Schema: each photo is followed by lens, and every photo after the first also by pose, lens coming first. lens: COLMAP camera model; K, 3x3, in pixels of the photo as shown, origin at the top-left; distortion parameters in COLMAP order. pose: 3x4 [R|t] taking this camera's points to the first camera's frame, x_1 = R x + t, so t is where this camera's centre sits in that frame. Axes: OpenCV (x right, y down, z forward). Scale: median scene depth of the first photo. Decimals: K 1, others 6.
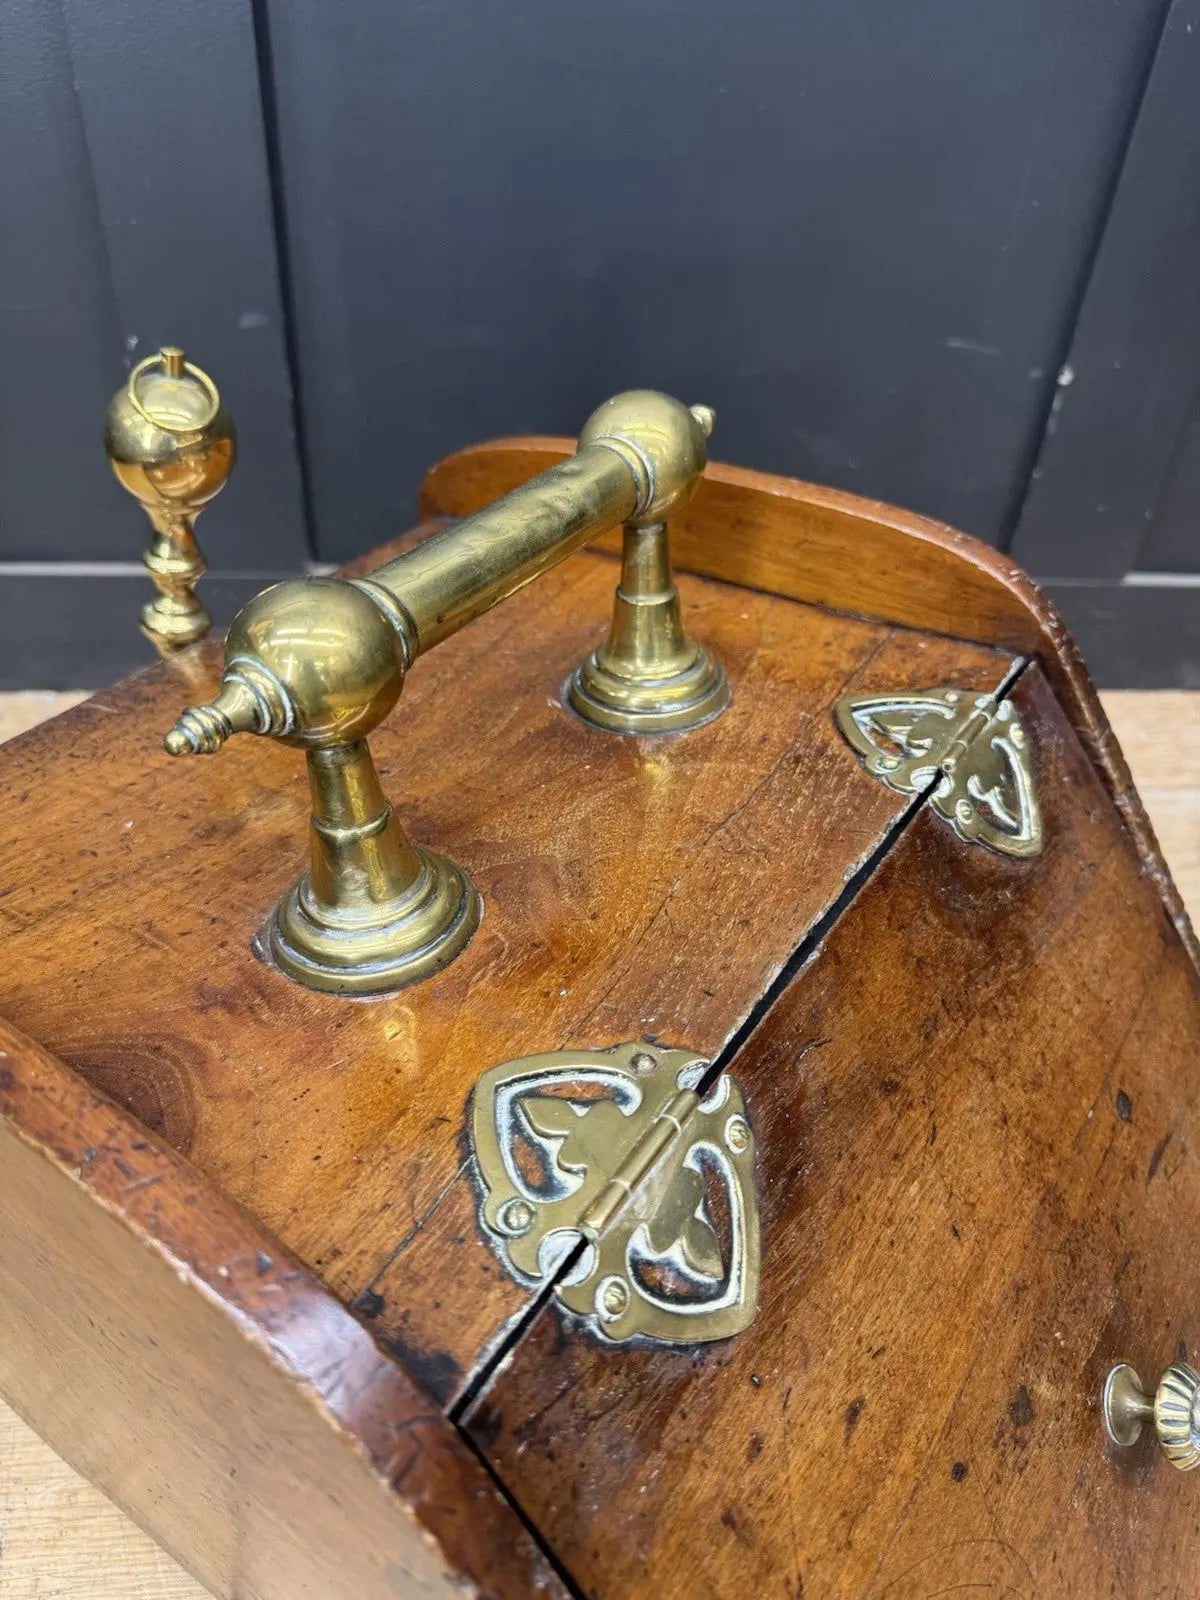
lens RADIAL K [[1224.8, 0, 590.2], [0, 1224.8, 813.6], [0, 0, 1]] dist [-0.013764, -0.003842]
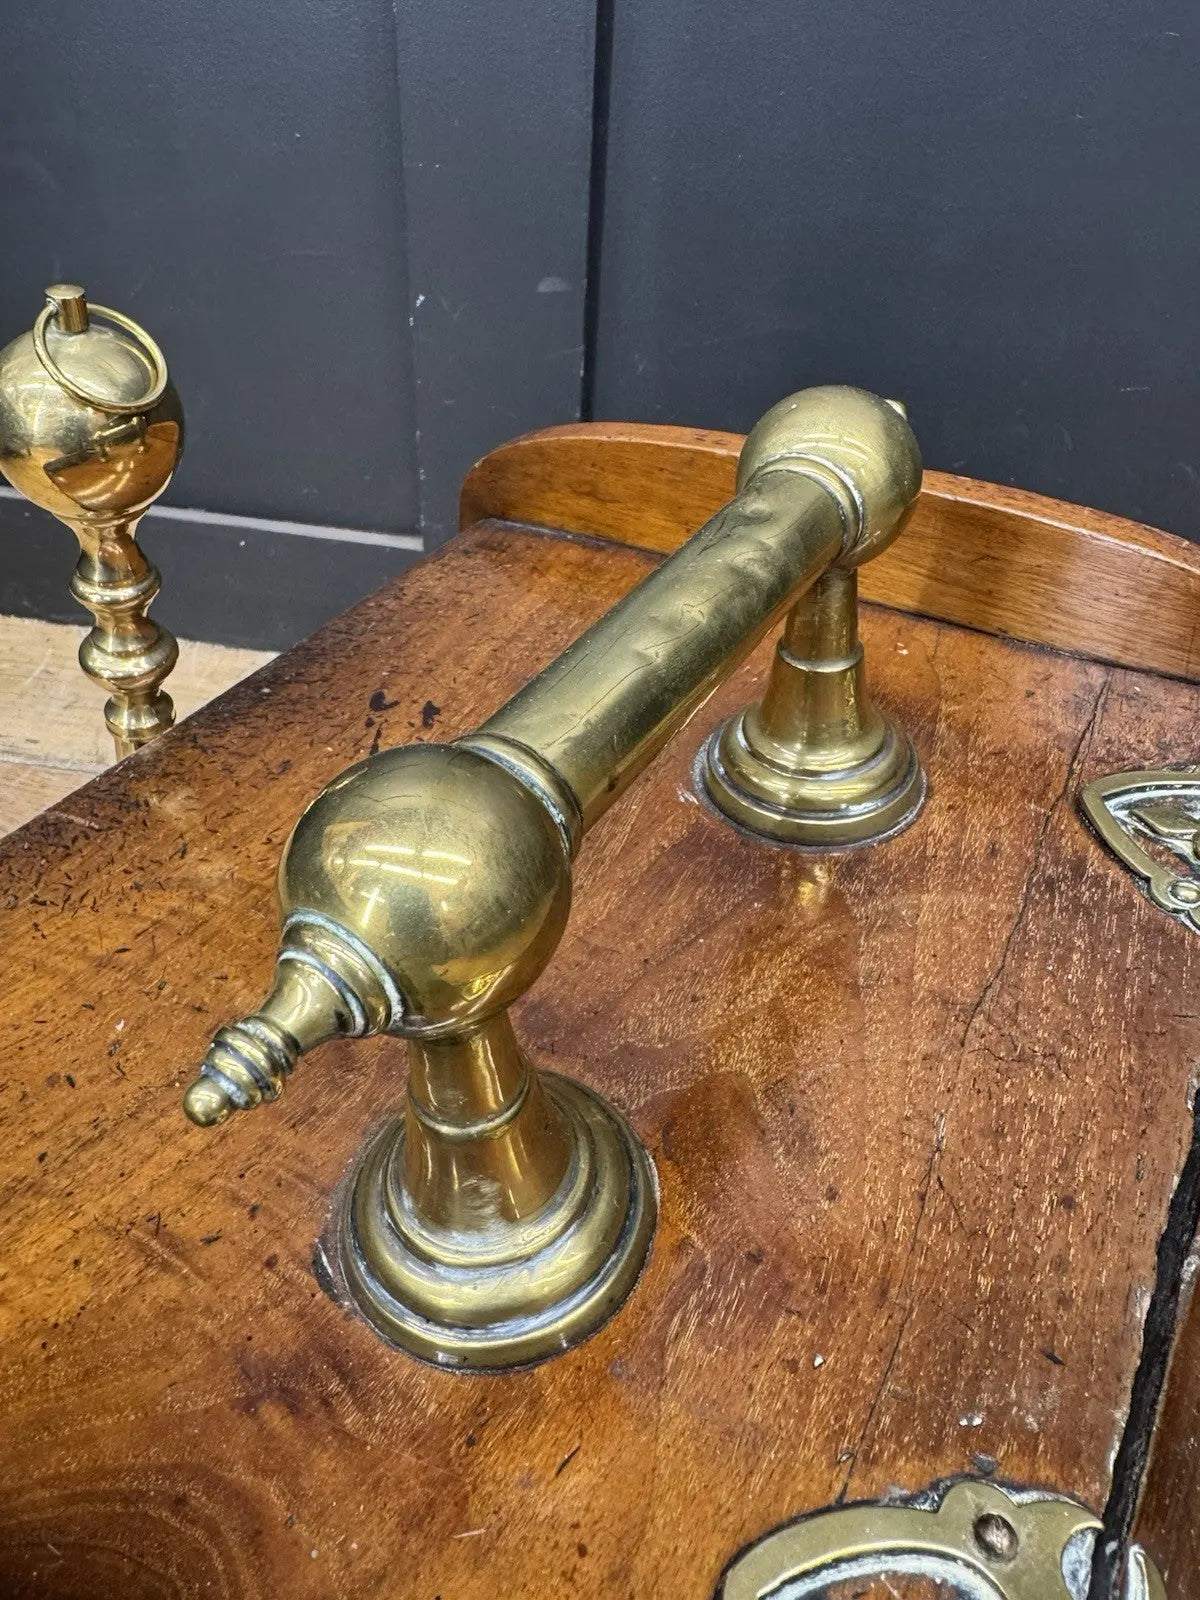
lens RADIAL K [[1170.4, 0, 562.6], [0, 1170.4, 707.3], [0, 0, 1]] dist [-0.000041, -0.000776]
pose [[0.999154, -0.040561, 0.006838, -0.132159], [0.040698, 0.998948, -0.021110, -0.166845], [-0.005974, 0.021370, 0.999754, 0.354844]]
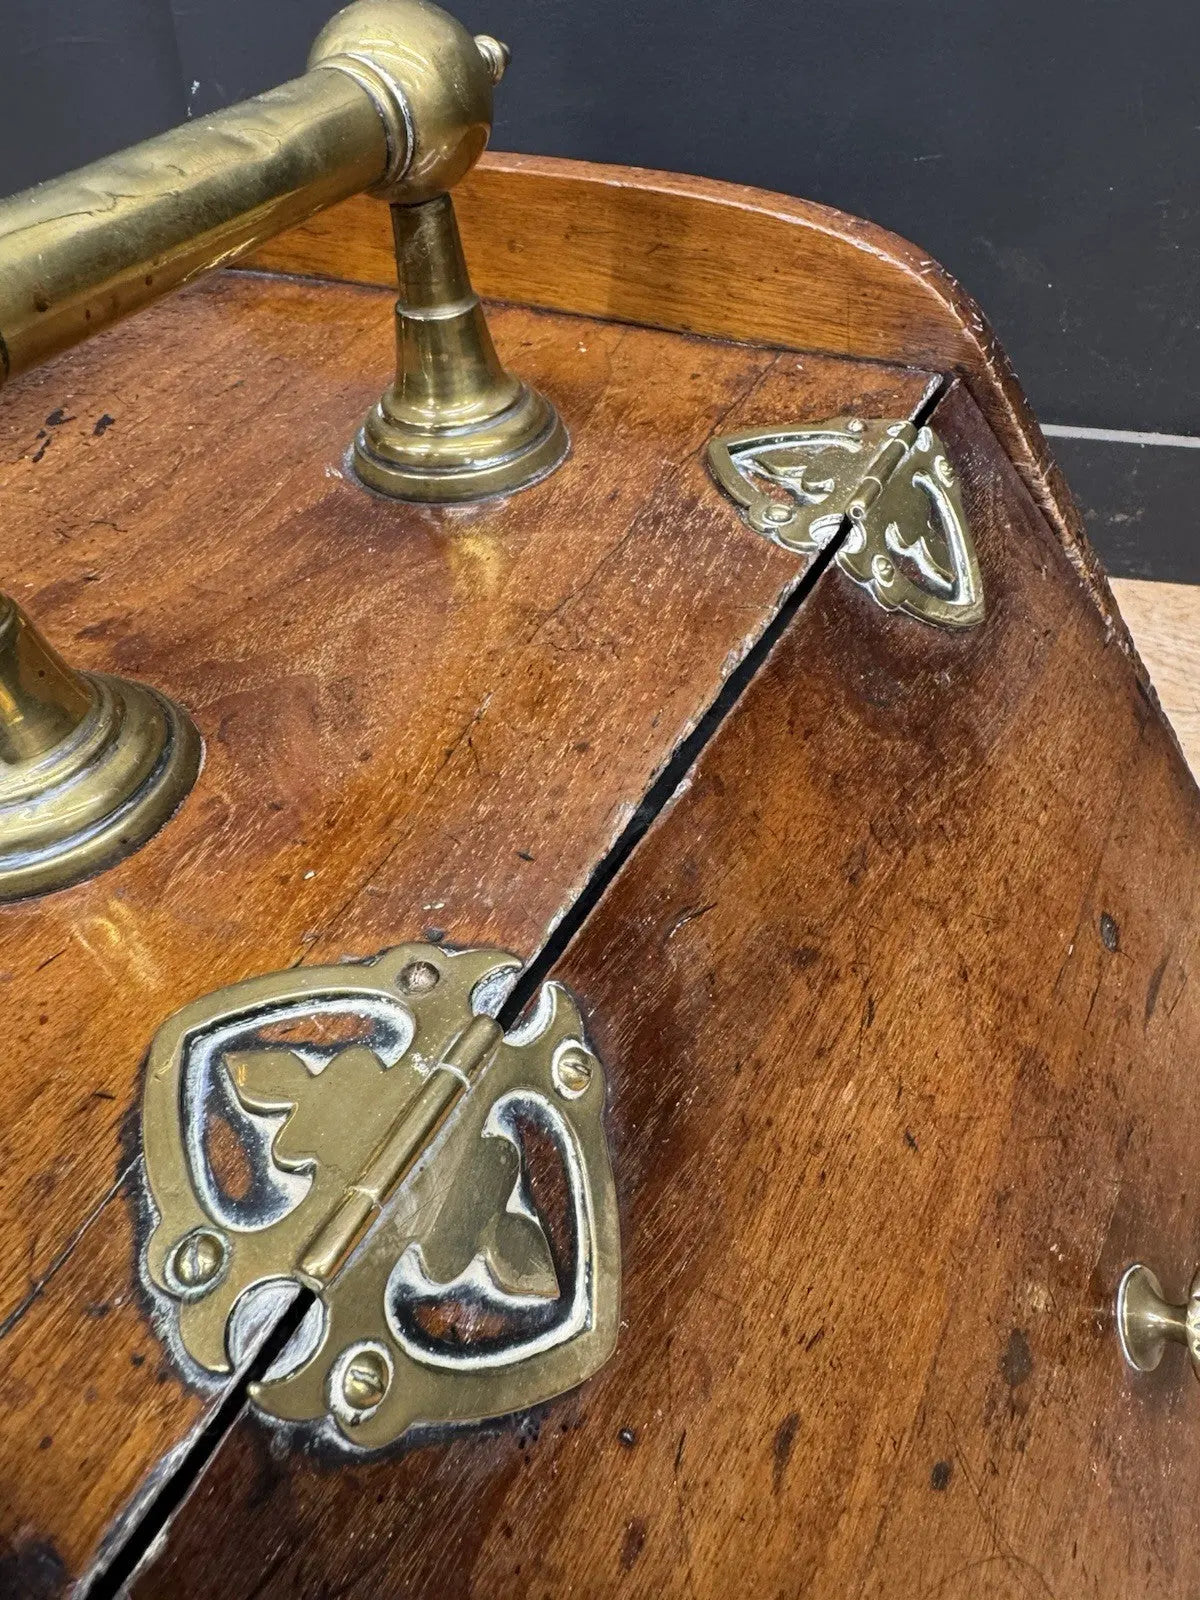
lens RADIAL K [[1170.4, 0, 587.5], [0, 1170.4, 732.3], [0, 0, 1]] dist [-0.000041, -0.000776]
pose [[0.995102, -0.091037, 0.038521, 0.101954], [0.088253, 0.993727, 0.068687, 0.035243], [-0.044532, -0.064951, 0.996894, 0.326379]]
